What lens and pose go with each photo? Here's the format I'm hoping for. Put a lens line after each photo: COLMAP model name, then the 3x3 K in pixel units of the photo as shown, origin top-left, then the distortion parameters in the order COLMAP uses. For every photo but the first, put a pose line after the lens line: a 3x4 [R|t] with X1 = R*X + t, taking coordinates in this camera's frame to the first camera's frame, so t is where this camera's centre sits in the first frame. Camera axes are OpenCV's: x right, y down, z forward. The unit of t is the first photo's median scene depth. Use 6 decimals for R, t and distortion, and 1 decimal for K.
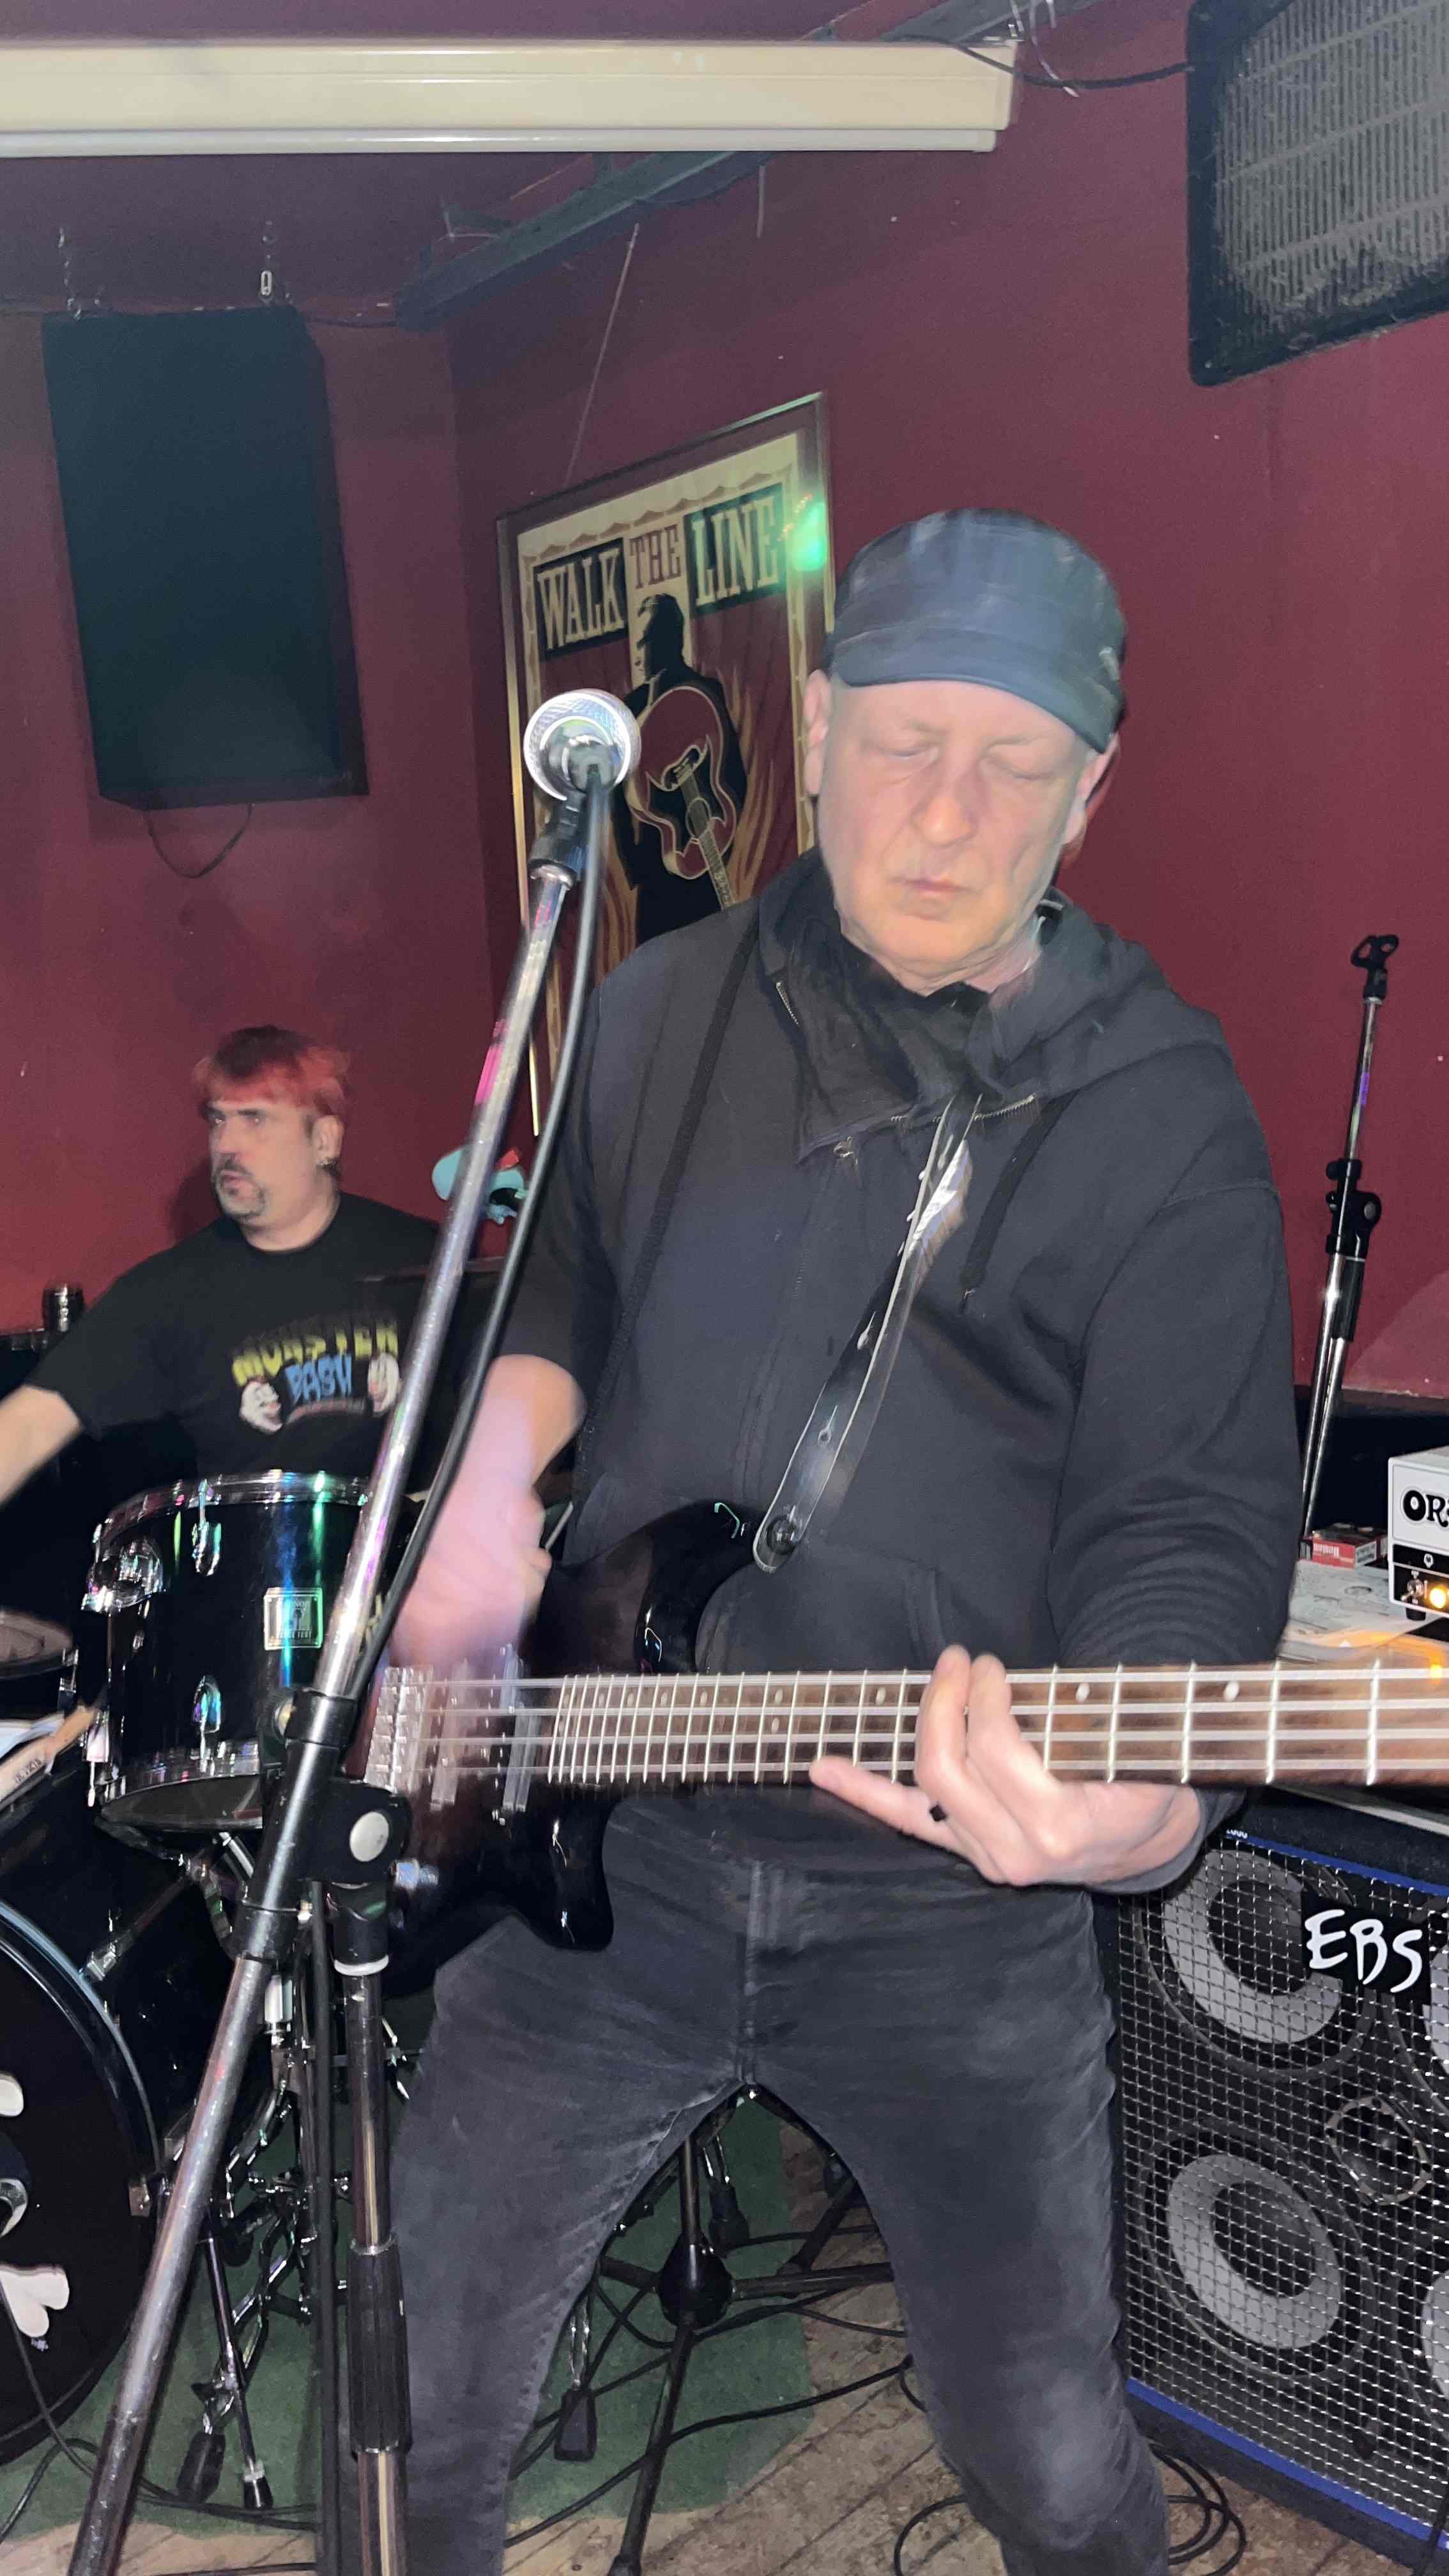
lens RADIAL K [[1950.0, 0, 713.1], [0, 1950.0, 1299.9], [0, 0, 1]] dist [0.061277, -0.074878]
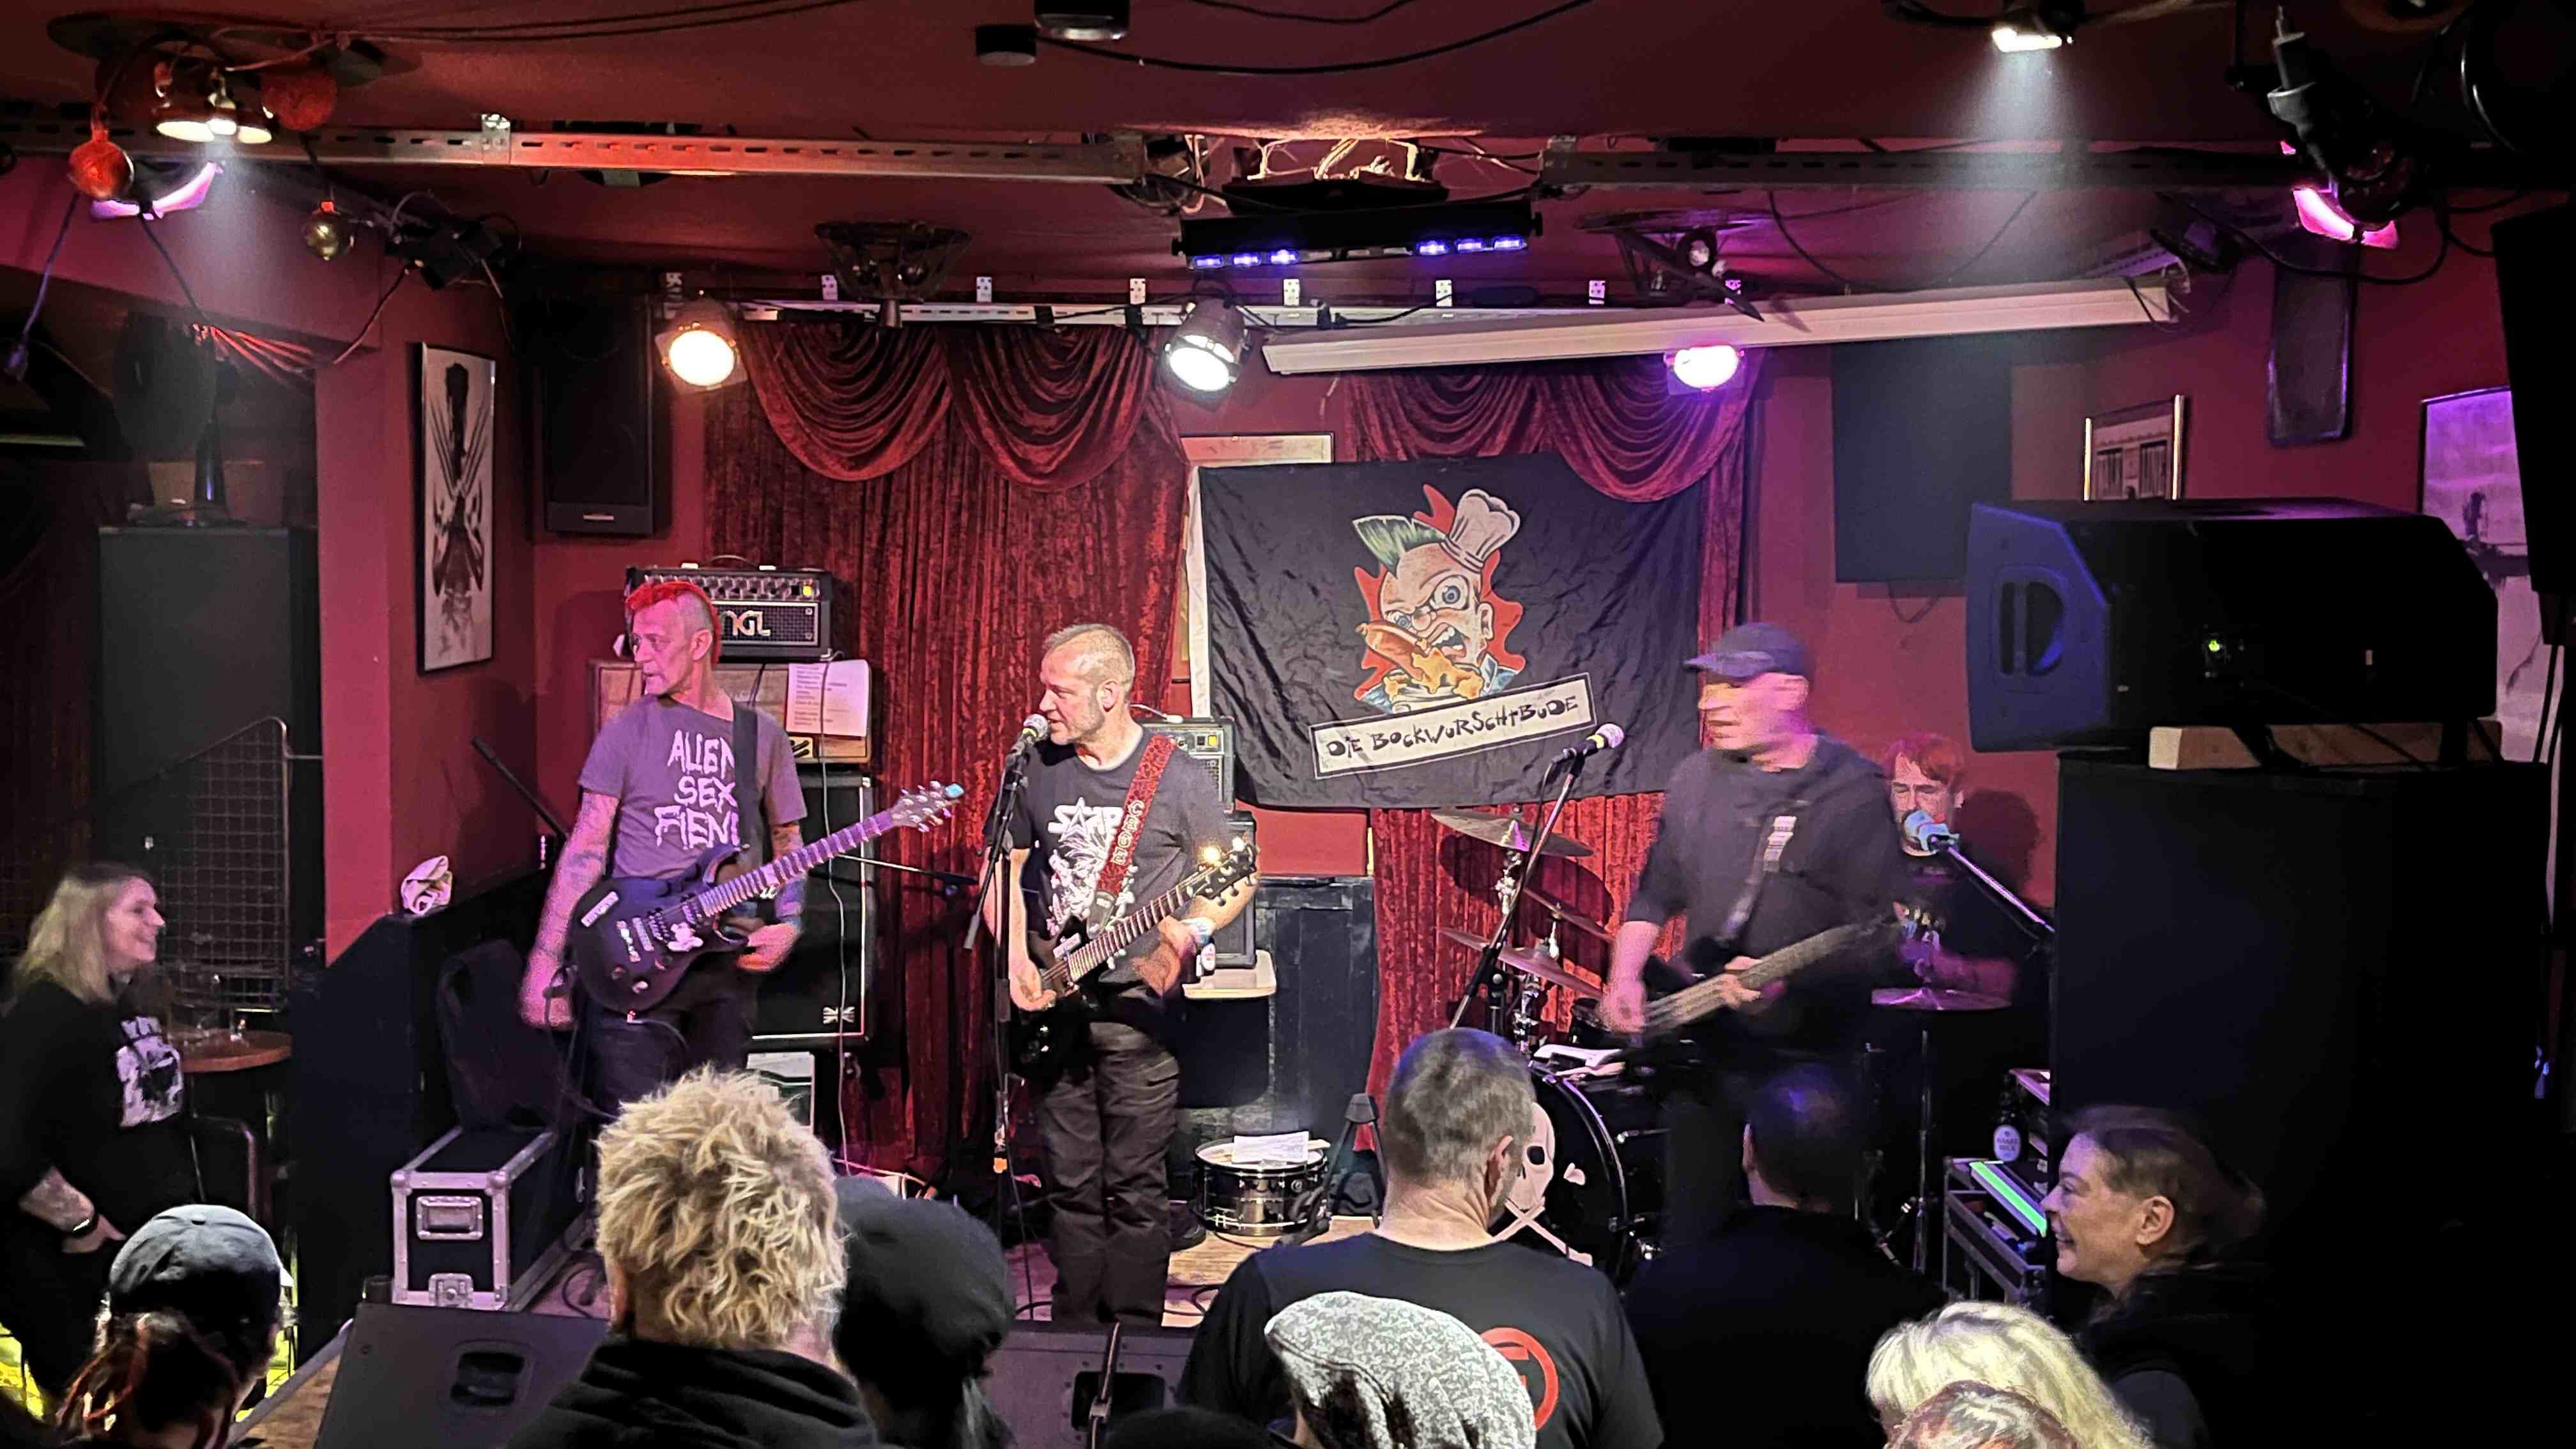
lens RADIAL K [[2738.7, 0, 1275.6], [0, 2738.7, 762.3], [0, 0, 1]] dist [0.046036, 0.000000]
pose [[0.709827, 0.097610, -0.697580, 1.098753], [-0.123638, 0.992242, 0.013033, -0.071103], [0.693440, 0.076996, 0.716388, -1.132672]]
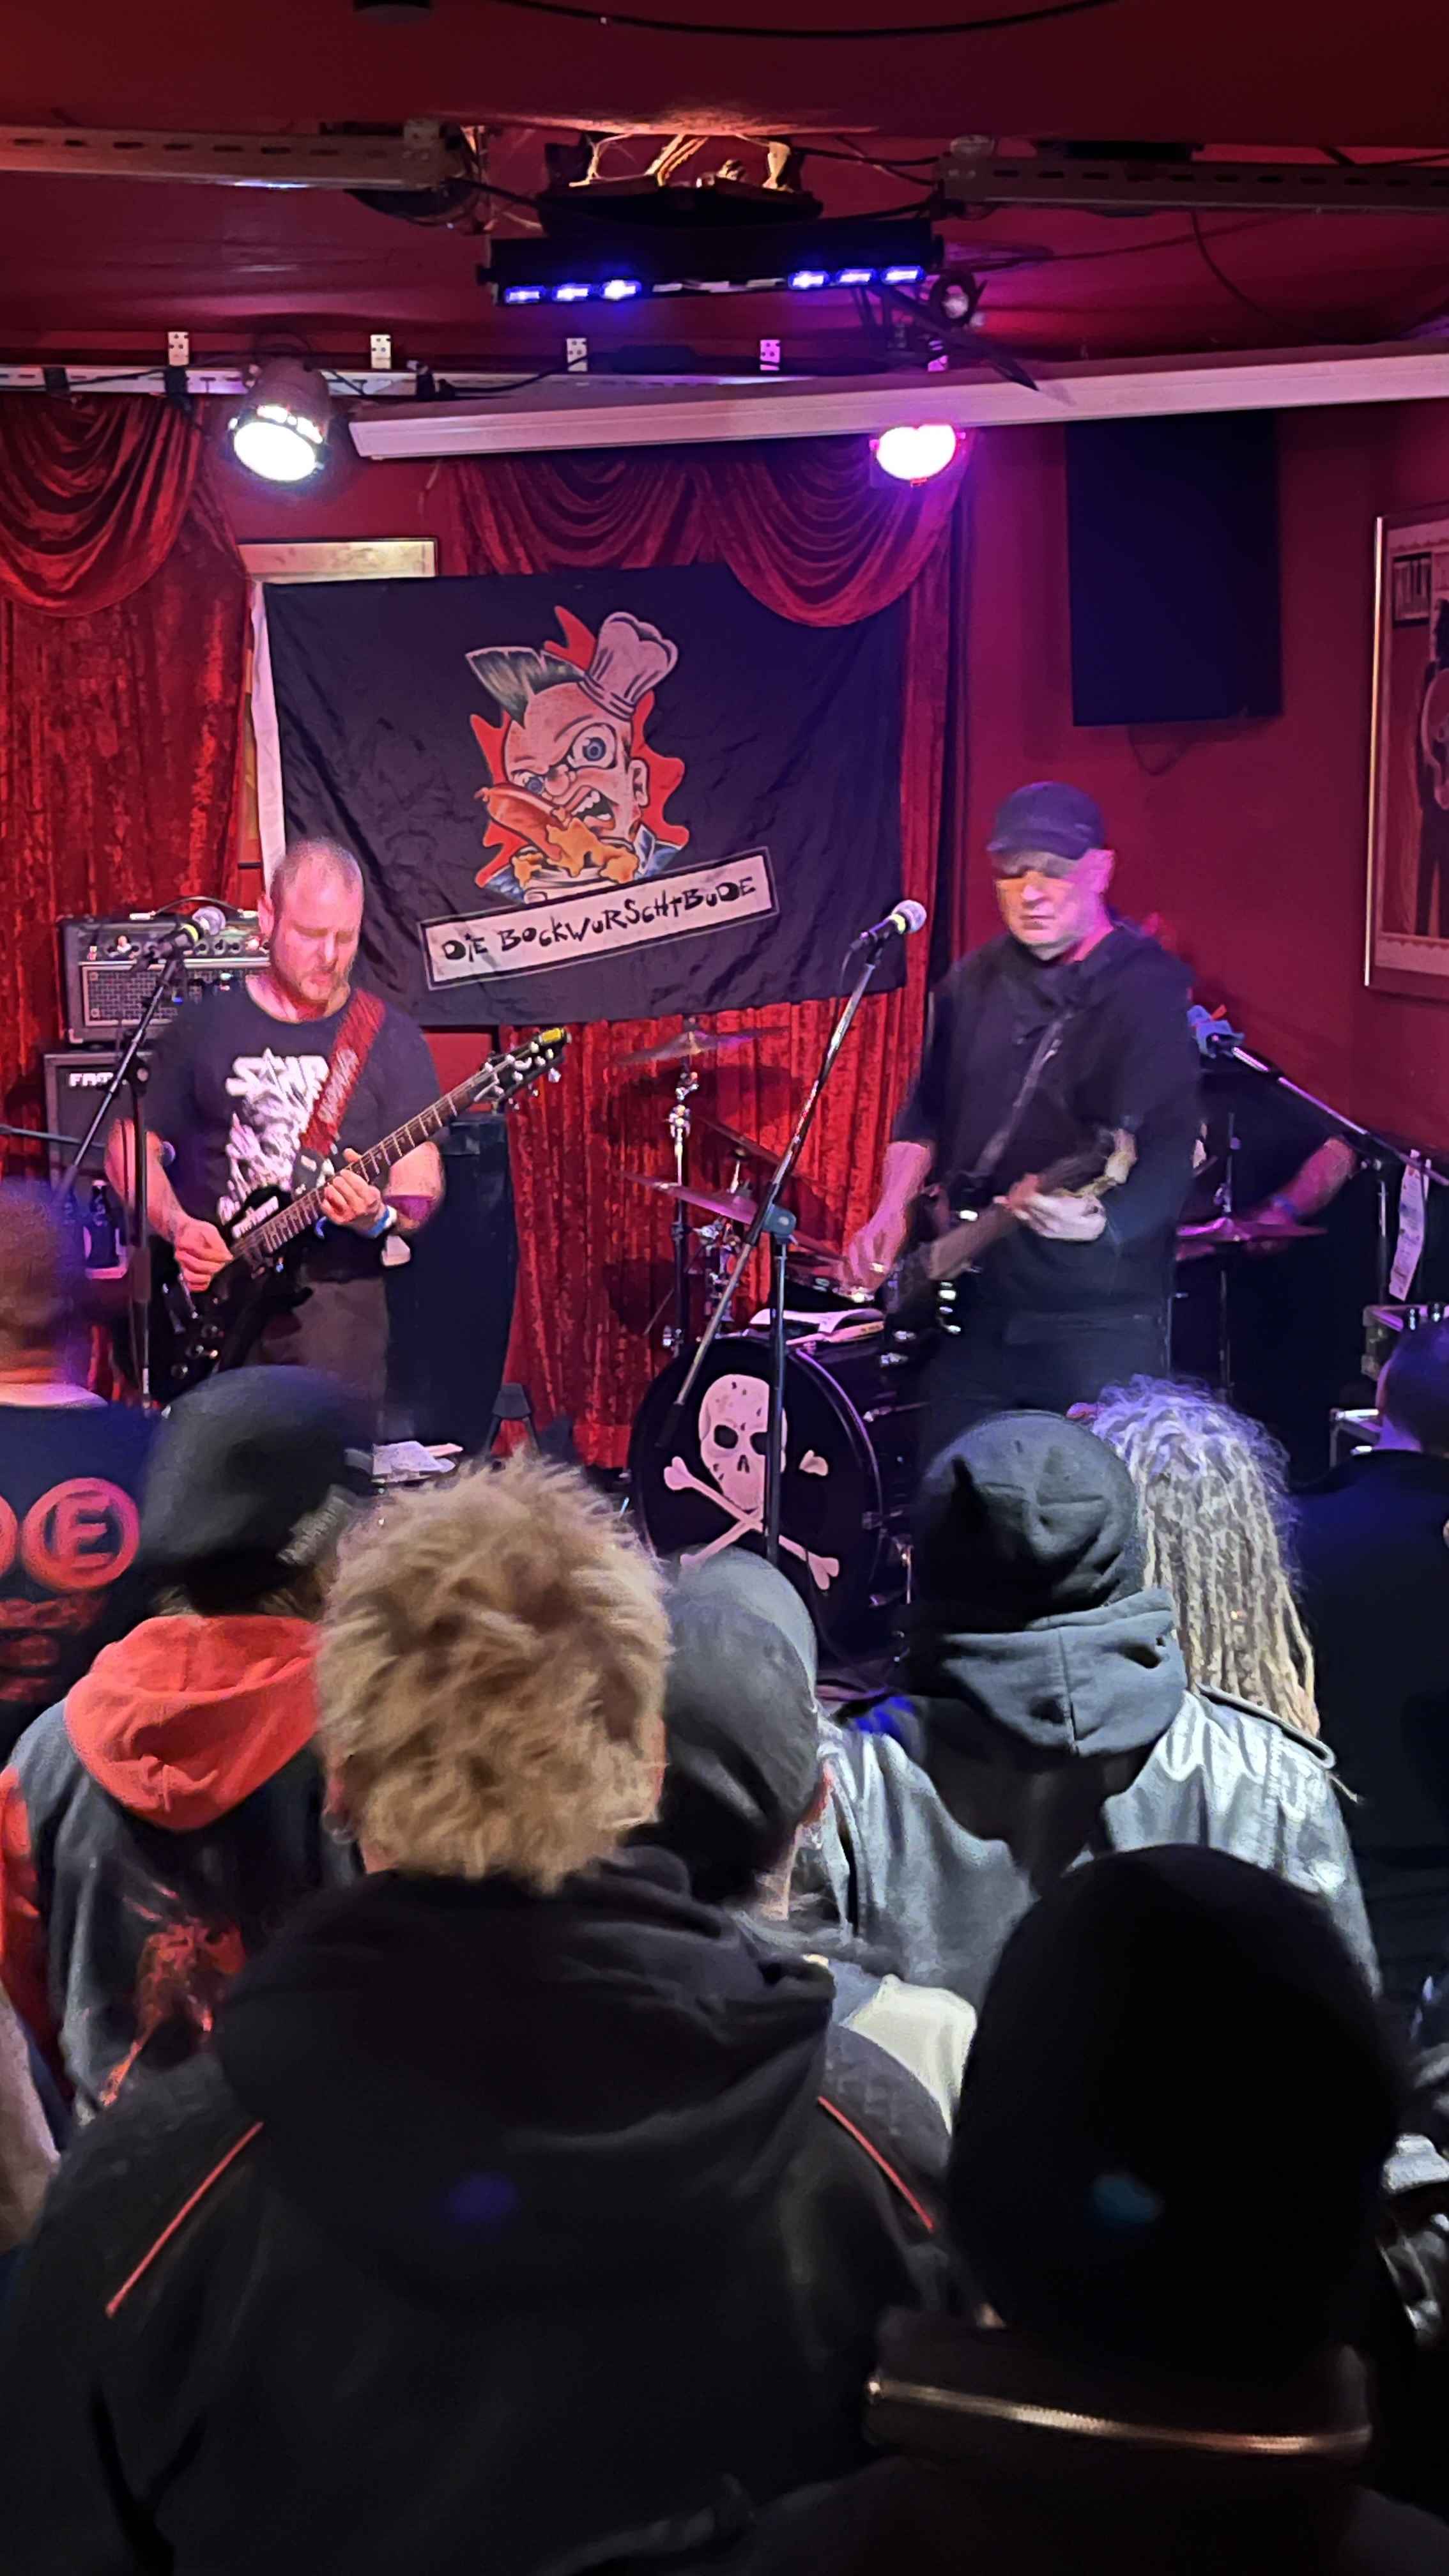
lens RADIAL K [[3482.5, 0, 719.9], [0, 3482.5, 1332.6], [0, 0, 1]] dist [0.065249, 0.000000]
pose [[0.822909, 0.133563, -0.552251, 0.961333], [-0.099804, 0.990845, 0.090919, -0.029757], [0.559338, -0.019701, 0.828705, -1.283661]]
